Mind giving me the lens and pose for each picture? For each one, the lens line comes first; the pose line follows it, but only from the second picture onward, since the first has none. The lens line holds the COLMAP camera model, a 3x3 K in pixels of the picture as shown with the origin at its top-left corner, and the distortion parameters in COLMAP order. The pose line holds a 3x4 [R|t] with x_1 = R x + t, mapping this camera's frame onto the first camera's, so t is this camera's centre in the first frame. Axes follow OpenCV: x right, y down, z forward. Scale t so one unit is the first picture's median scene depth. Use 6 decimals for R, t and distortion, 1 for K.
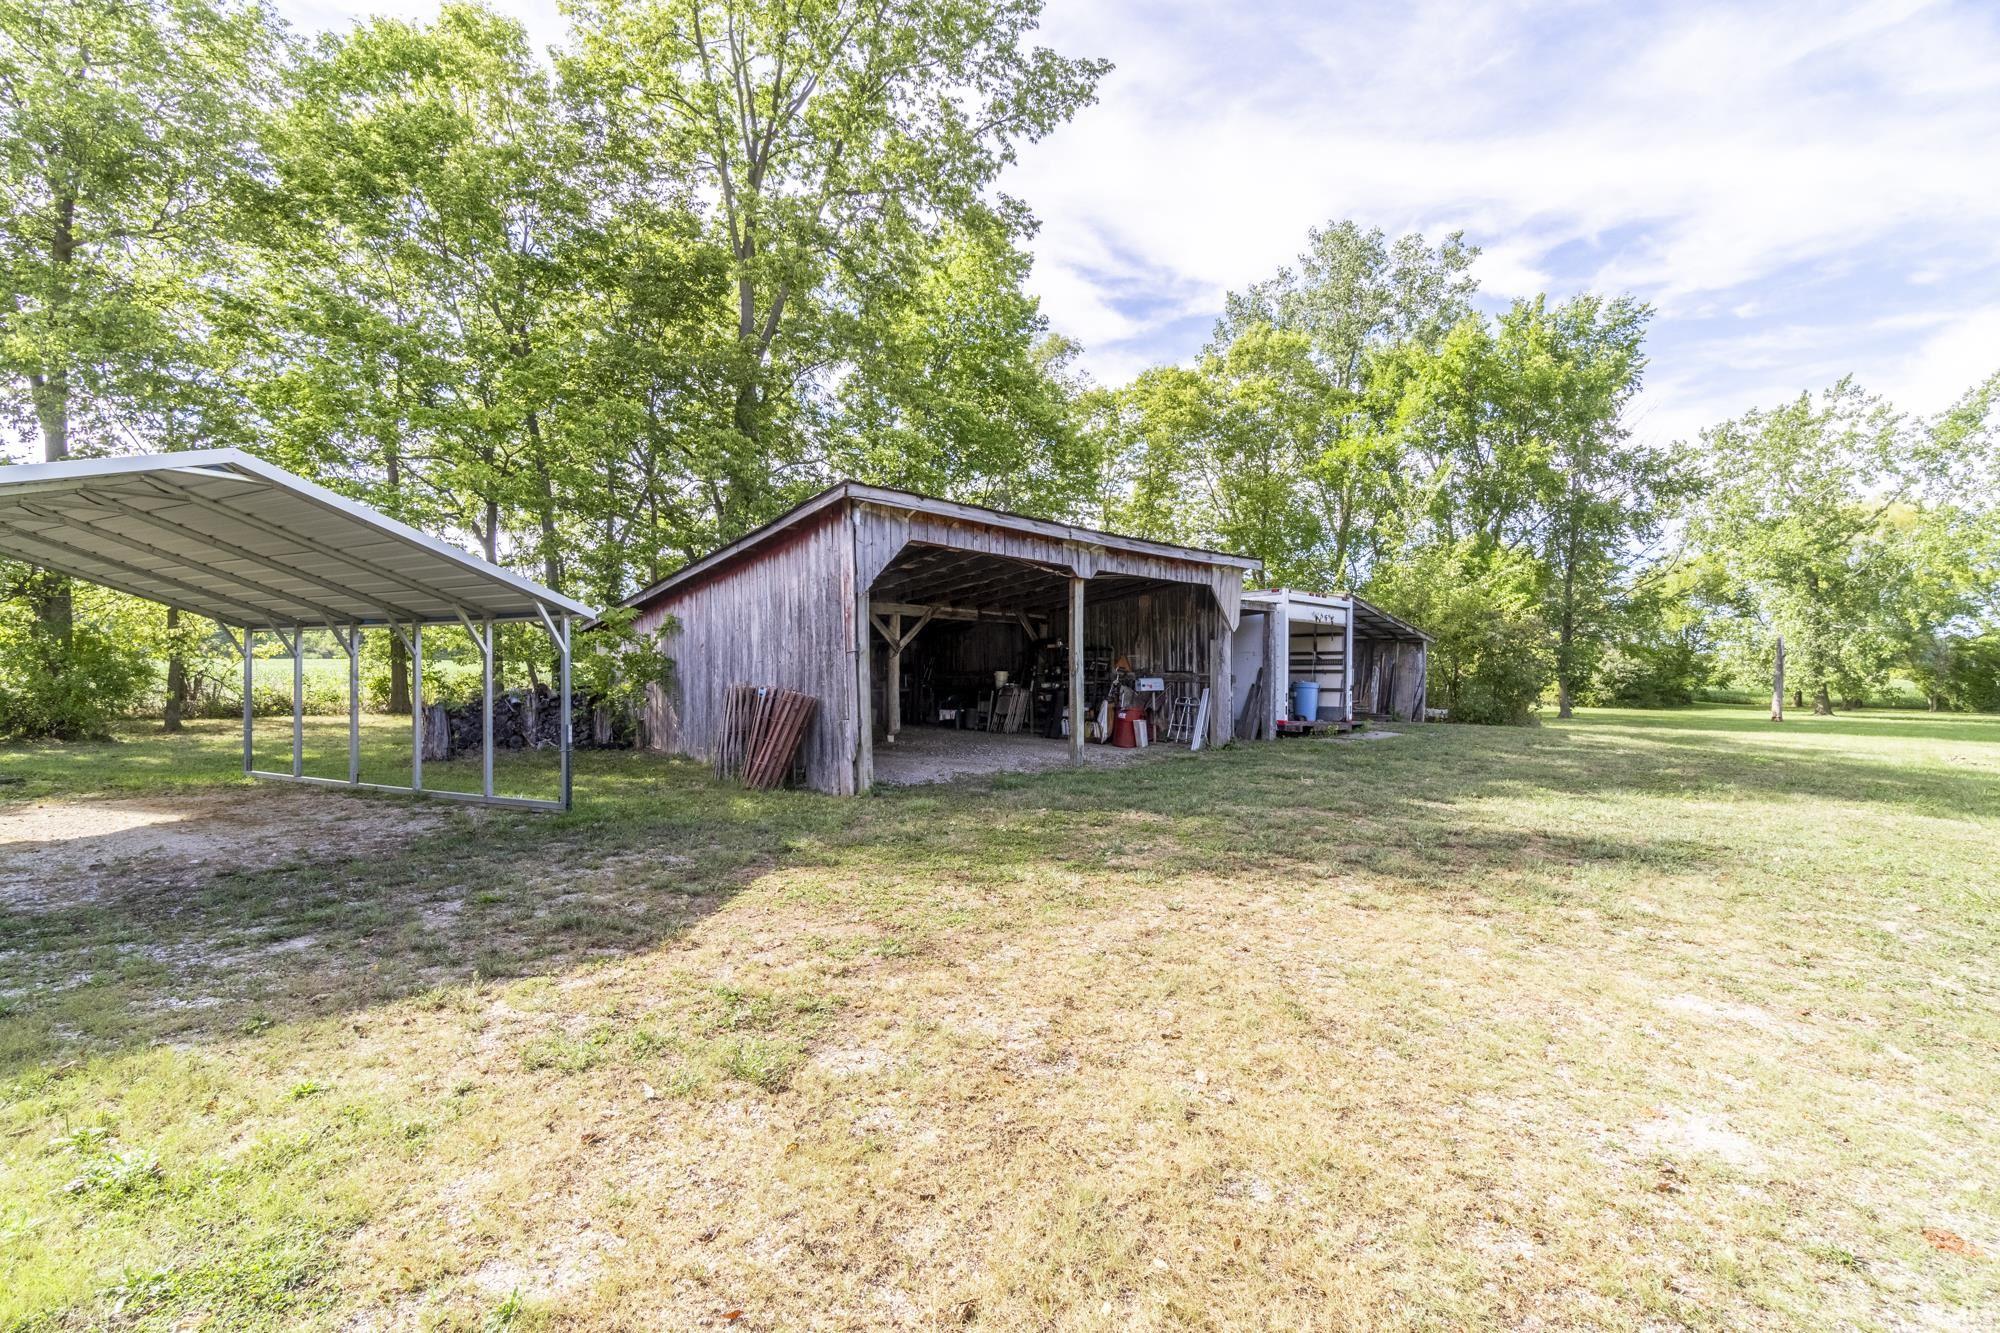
lens RADIAL K [[837.2, 0, 997.3], [0, 837.2, 680.1], [0, 0, 1]] dist [-0.015344, 0.003834]
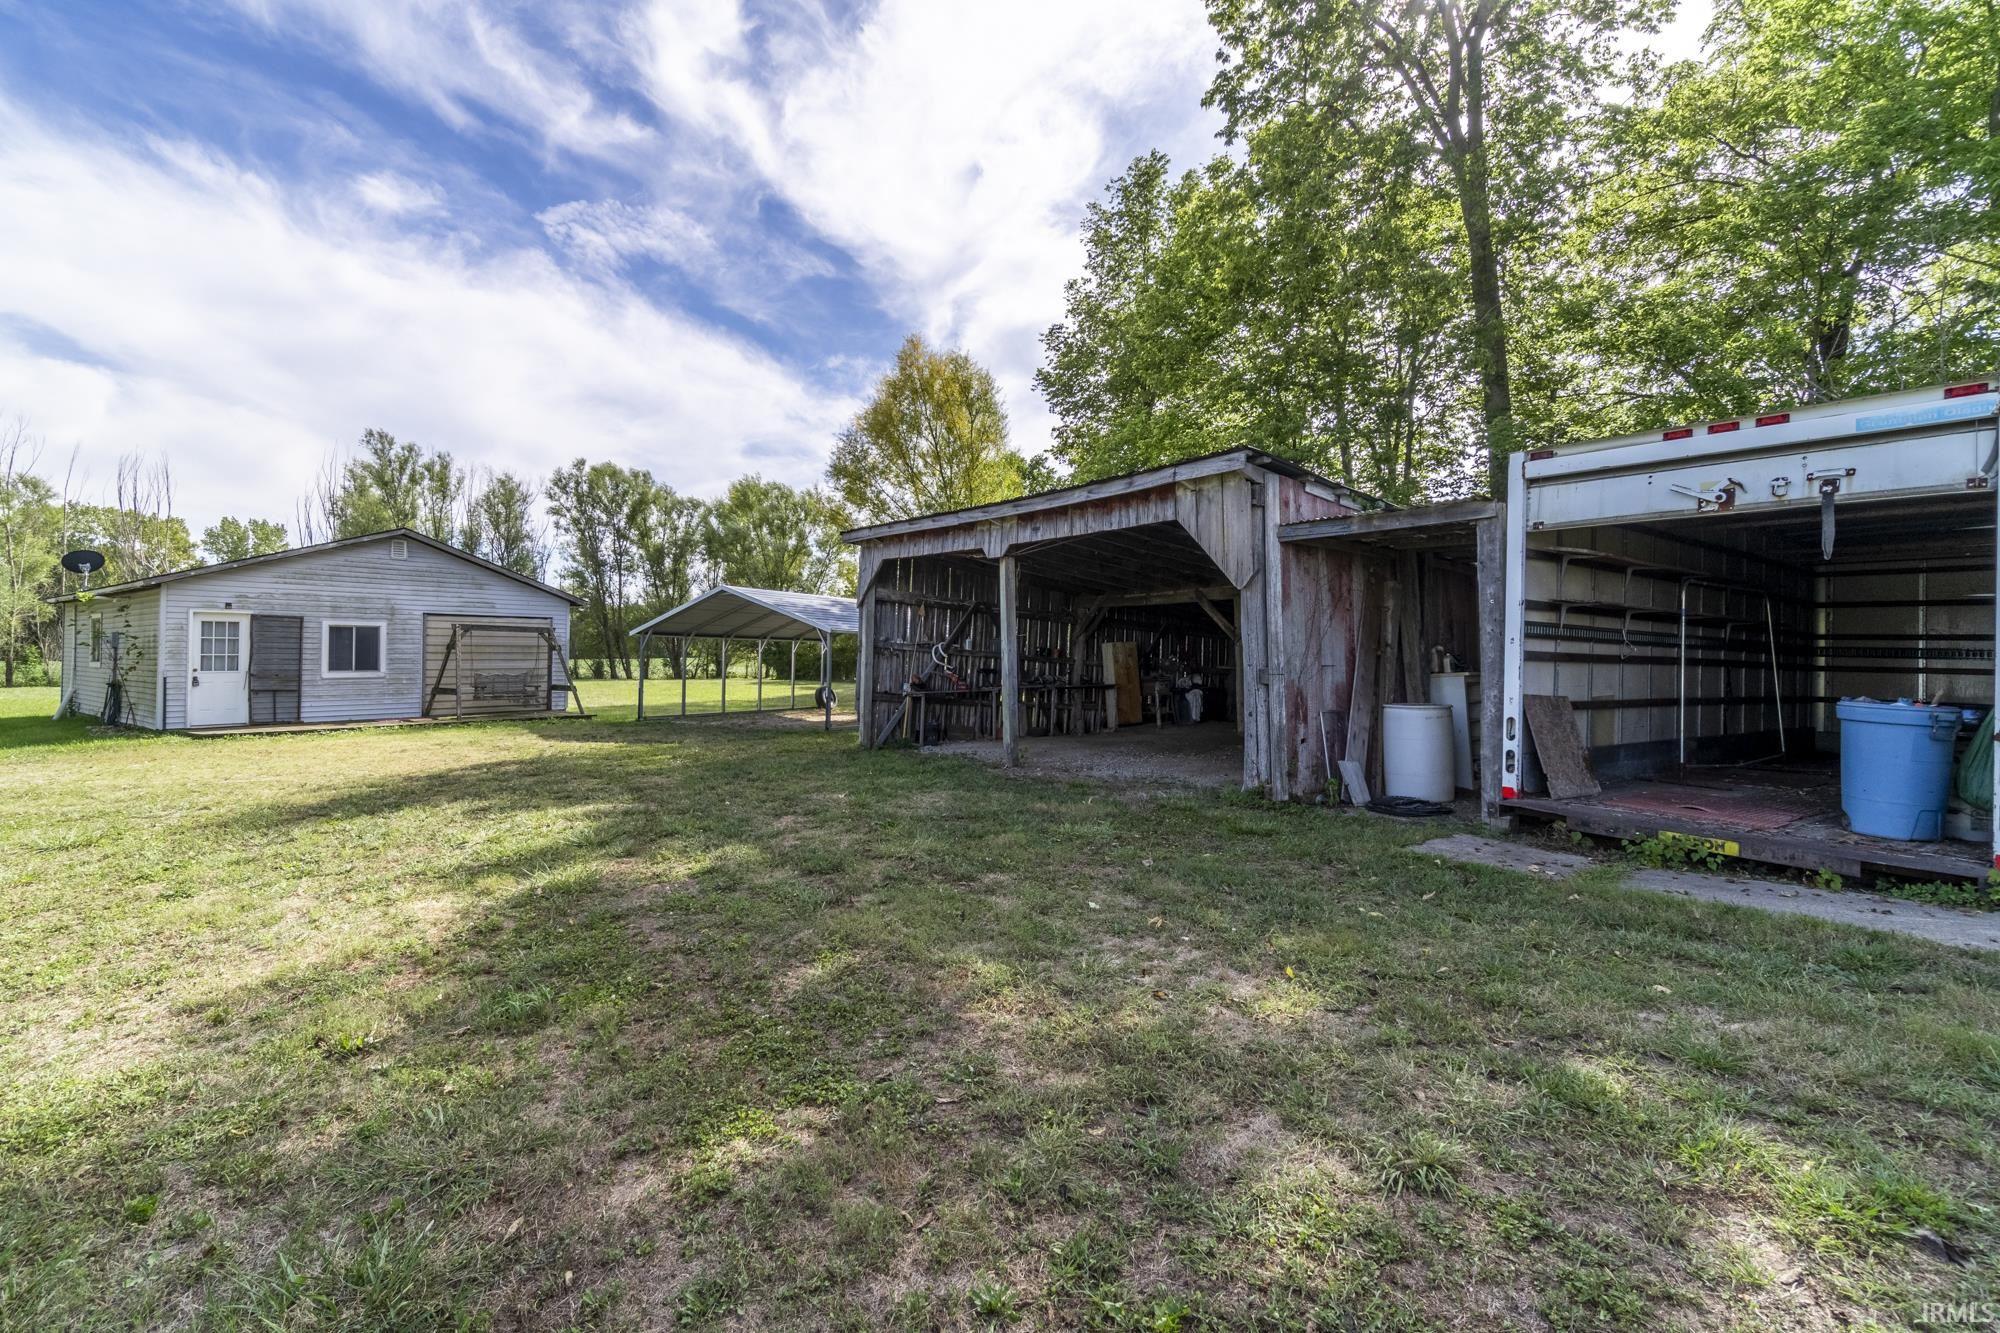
lens RADIAL K [[891.6, 0, 1000.0], [0, 891.6, 666.5], [0, 0, 1]] dist [-0.001727, -0.000187]
pose [[-0.070731, 0.000448, -0.997495, 0.333100], [-0.020520, 0.999788, 0.001904, -0.002089], [0.997284, 0.020603, -0.070707, 0.337812]]
